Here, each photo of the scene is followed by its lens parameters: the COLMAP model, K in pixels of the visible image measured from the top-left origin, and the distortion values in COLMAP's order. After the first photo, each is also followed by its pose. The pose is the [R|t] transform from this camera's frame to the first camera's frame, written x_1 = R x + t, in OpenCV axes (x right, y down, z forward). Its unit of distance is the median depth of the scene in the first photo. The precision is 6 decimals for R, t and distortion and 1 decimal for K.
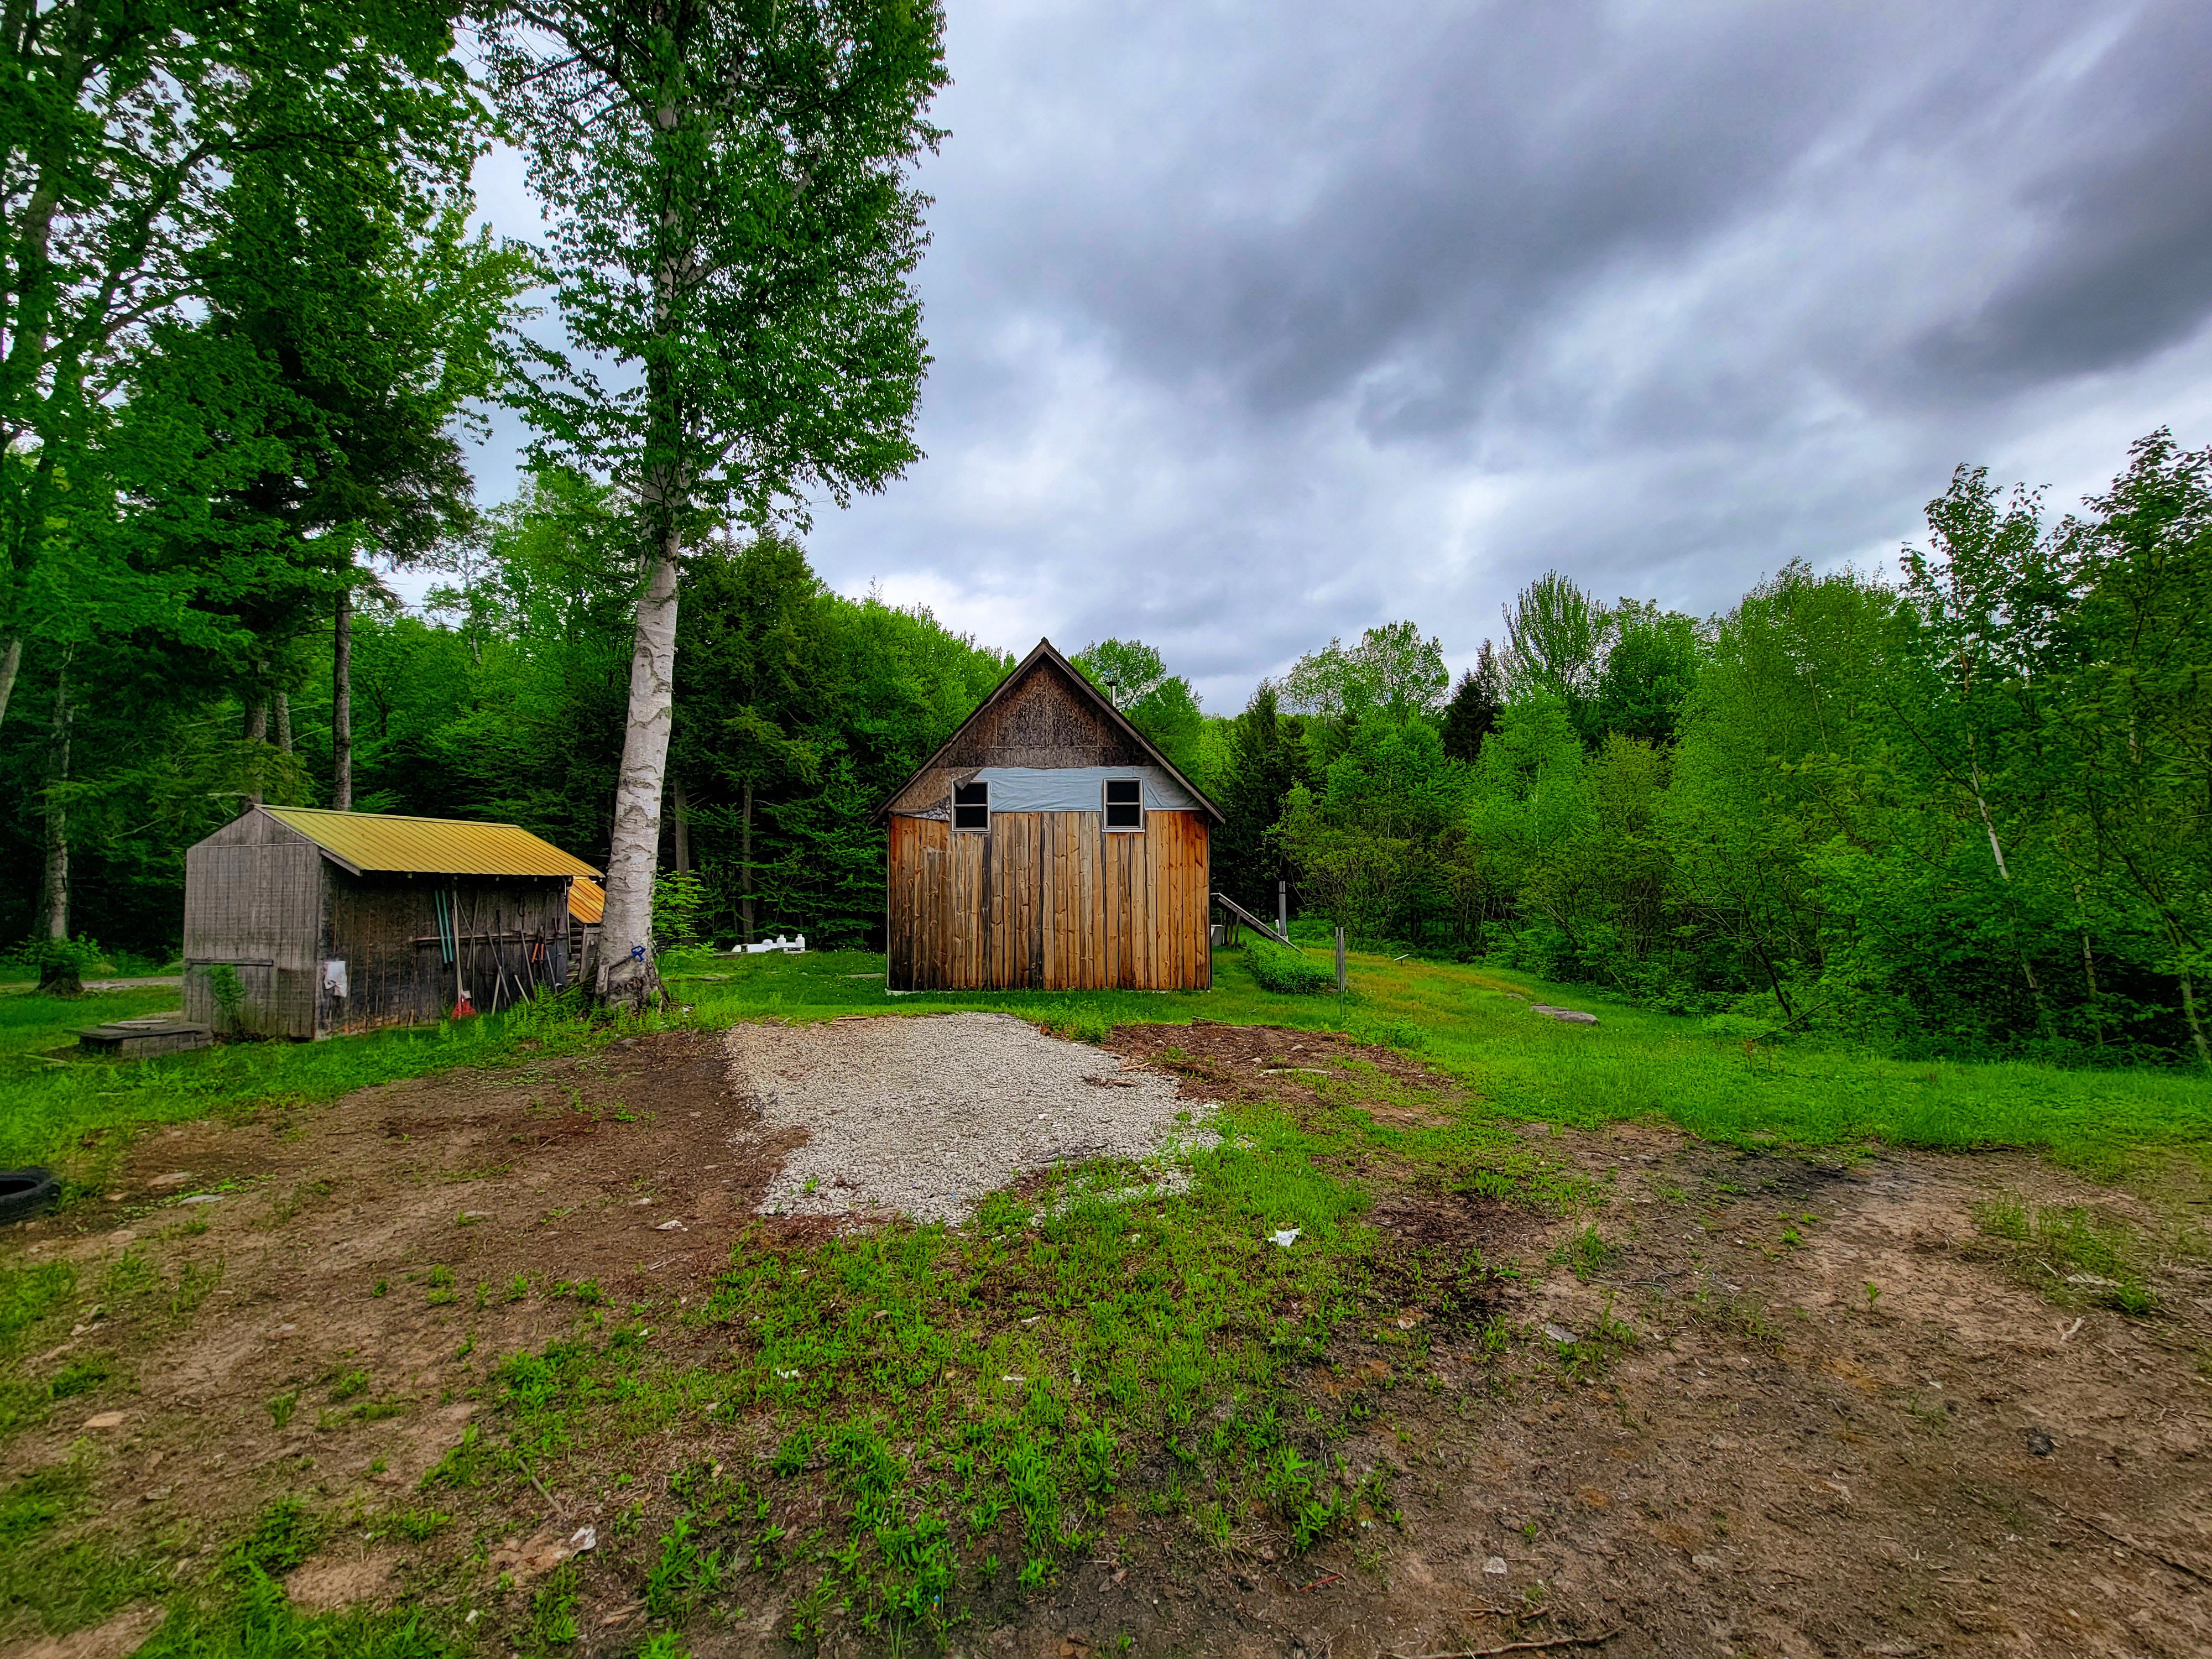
lens RADIAL K [[891.8, 0, 1106.0], [0, 891.8, 829.5], [0, 0, 1]] dist [0.001018, 0.000206]
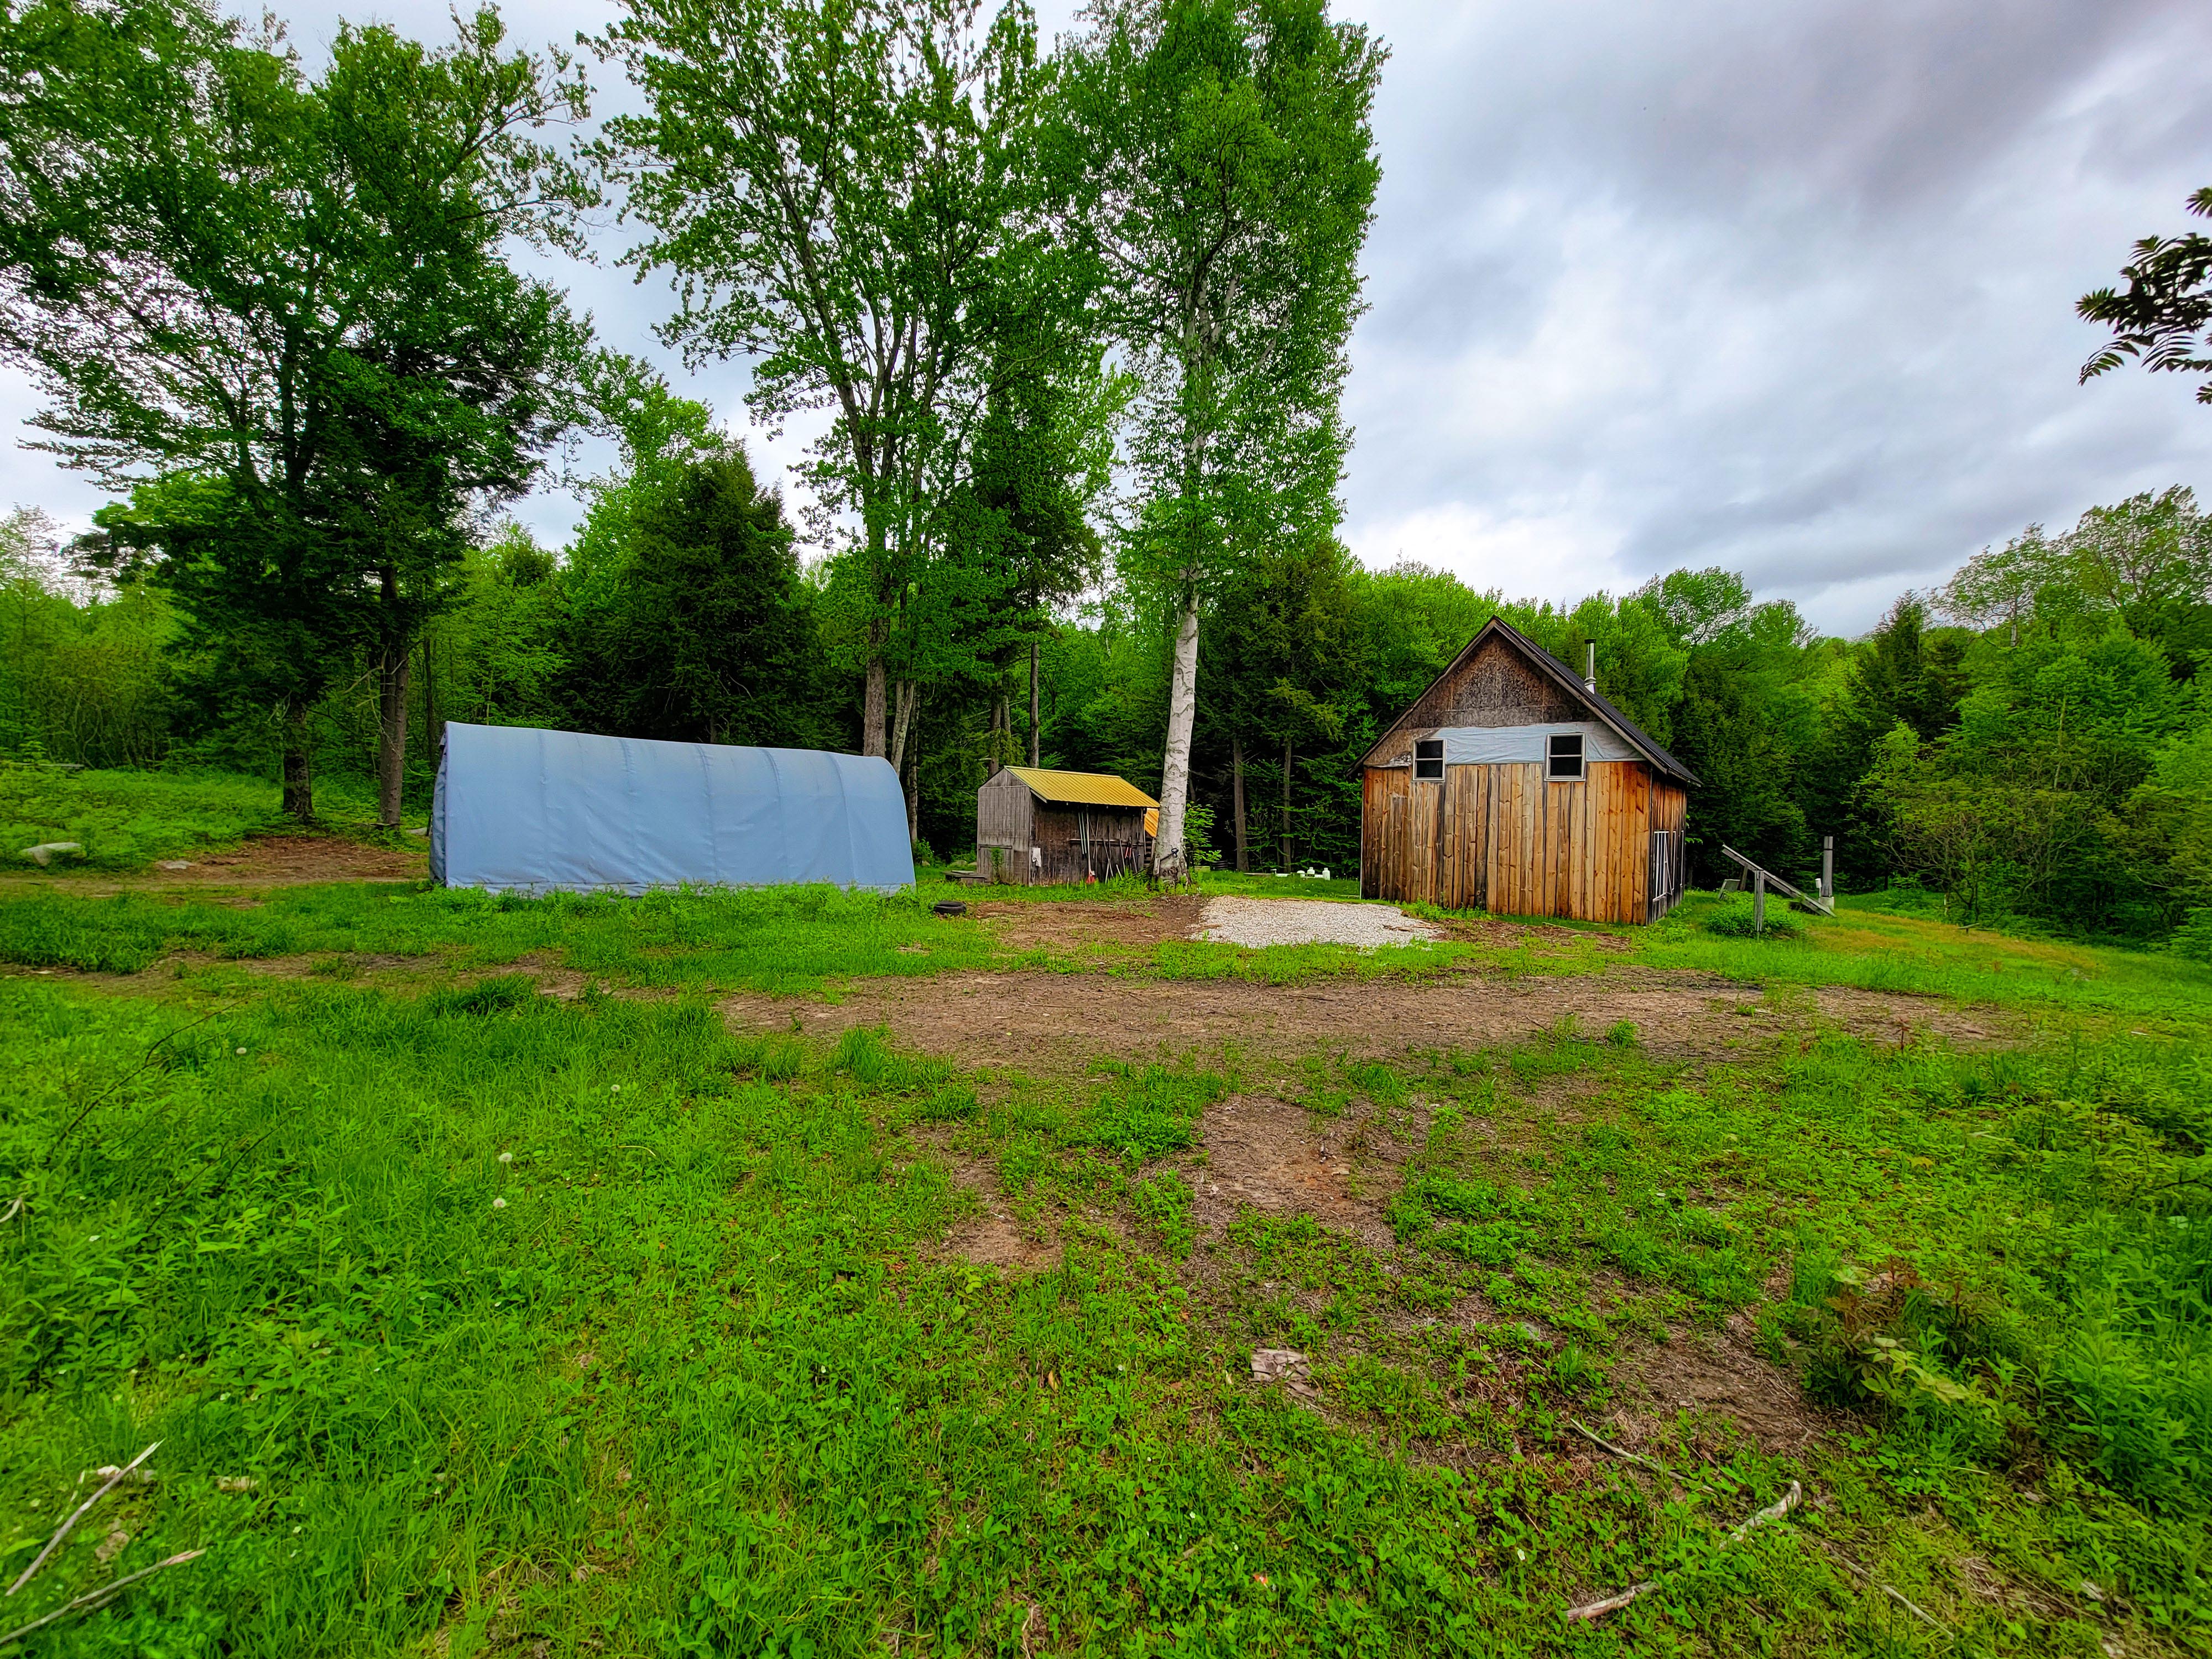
lens RADIAL K [[898.7, 0, 1106.0], [0, 898.7, 829.5], [0, 0, 1]] dist [0.024904, 0.000148]
pose [[0.812694, 0.032684, -0.581773, 0.212095], [-0.001298, 0.998525, 0.054283, 0.002642], [0.582689, -0.043360, 0.811538, -0.267436]]
